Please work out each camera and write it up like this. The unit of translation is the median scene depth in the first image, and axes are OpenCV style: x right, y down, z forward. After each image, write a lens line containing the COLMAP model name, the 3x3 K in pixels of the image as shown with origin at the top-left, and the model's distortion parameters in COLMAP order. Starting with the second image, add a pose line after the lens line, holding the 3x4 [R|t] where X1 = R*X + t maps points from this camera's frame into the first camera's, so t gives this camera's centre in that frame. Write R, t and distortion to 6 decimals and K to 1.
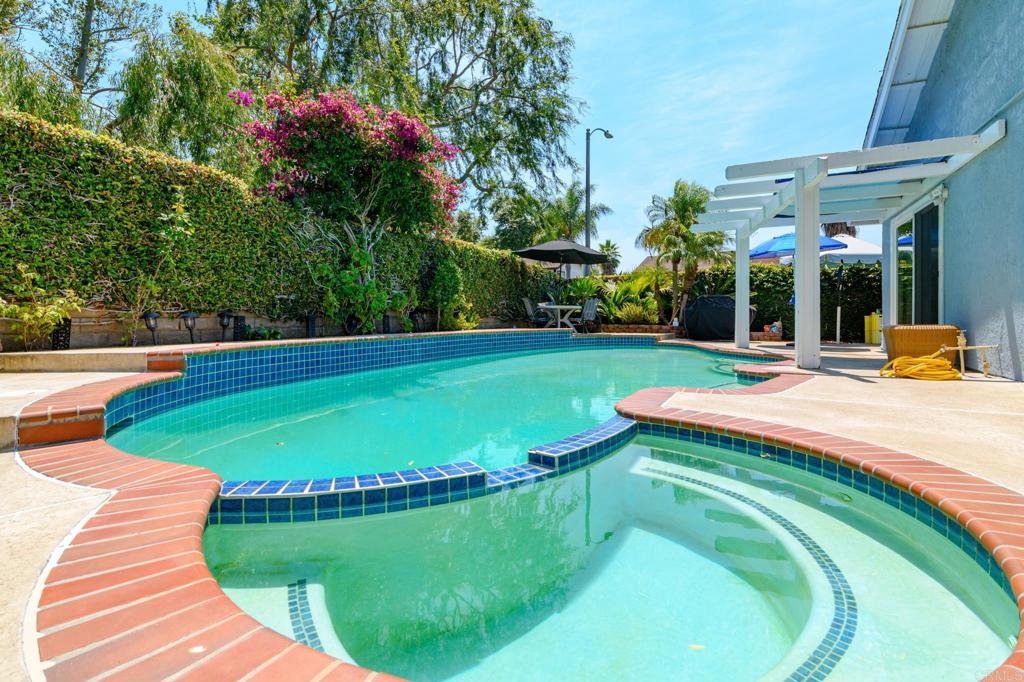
lens RADIAL K [[516.8, 0, 510.8], [0, 516.8, 319.2], [0, 0, 1]] dist [0.000144, 0.000157]
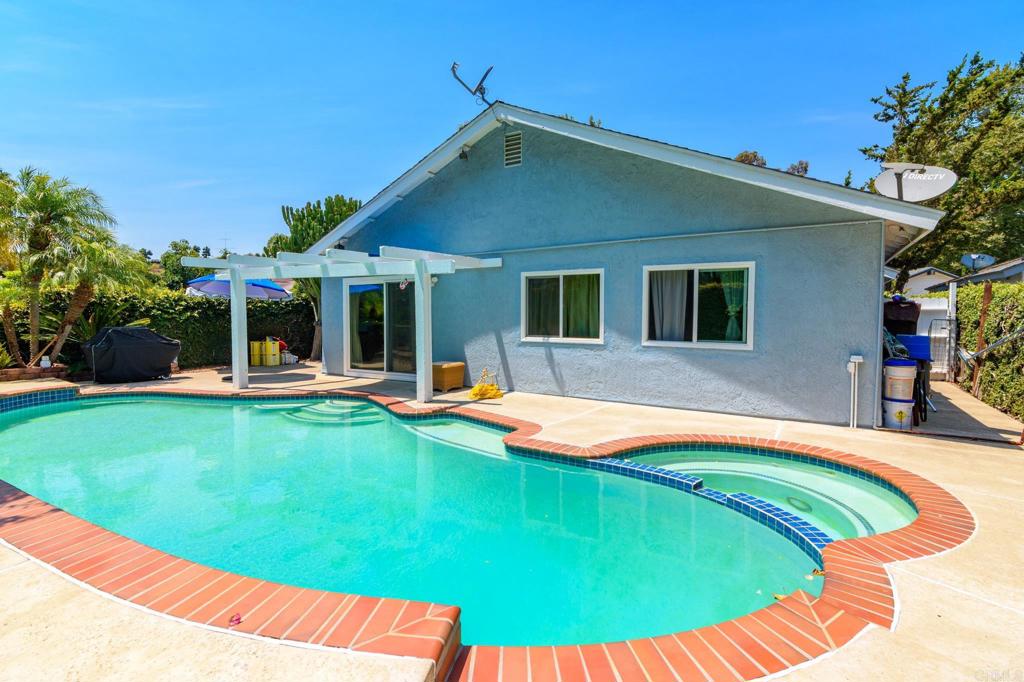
lens RADIAL K [[500.1, 0, 511.2], [0, 500.1, 335.0], [0, 0, 1]] dist [0.002176, 0.001015]
pose [[0.112252, -0.049867, 0.992428, -0.704248], [0.004421, 0.998755, 0.049685, -0.145116], [-0.993670, -0.001190, 0.112333, 0.571319]]
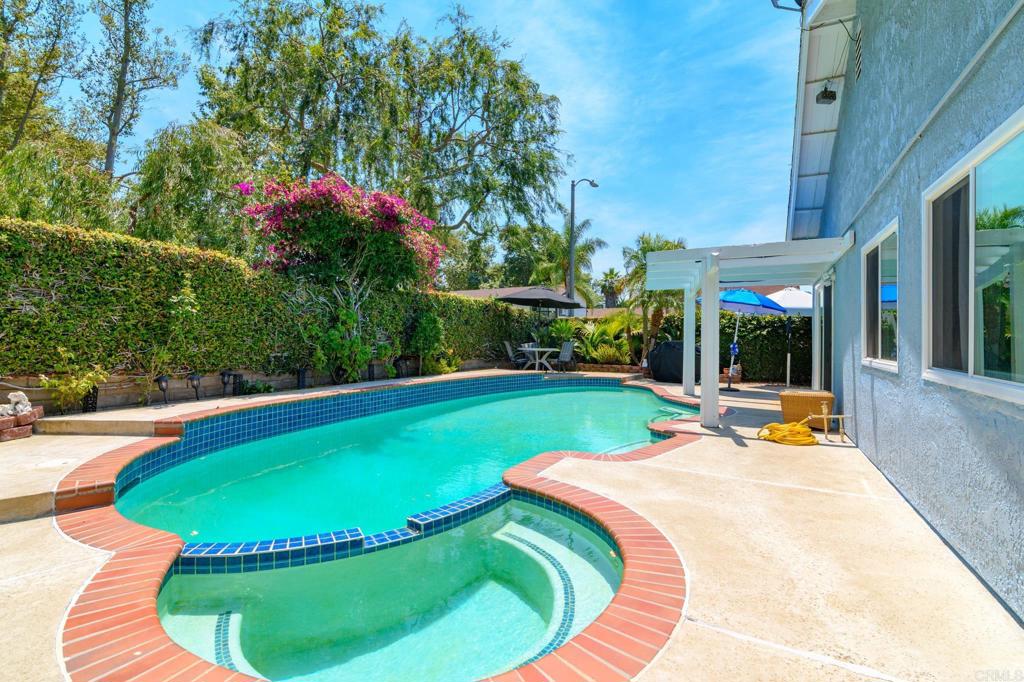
lens RADIAL K [[500.1, 0, 511.2], [0, 500.1, 335.0], [0, 0, 1]] dist [0.002176, 0.001015]
pose [[0.999653, 0.008146, -0.025058, 0.138133], [-0.008367, 0.999927, -0.008706, -0.094123], [0.024985, 0.008913, 0.999648, -0.146494]]
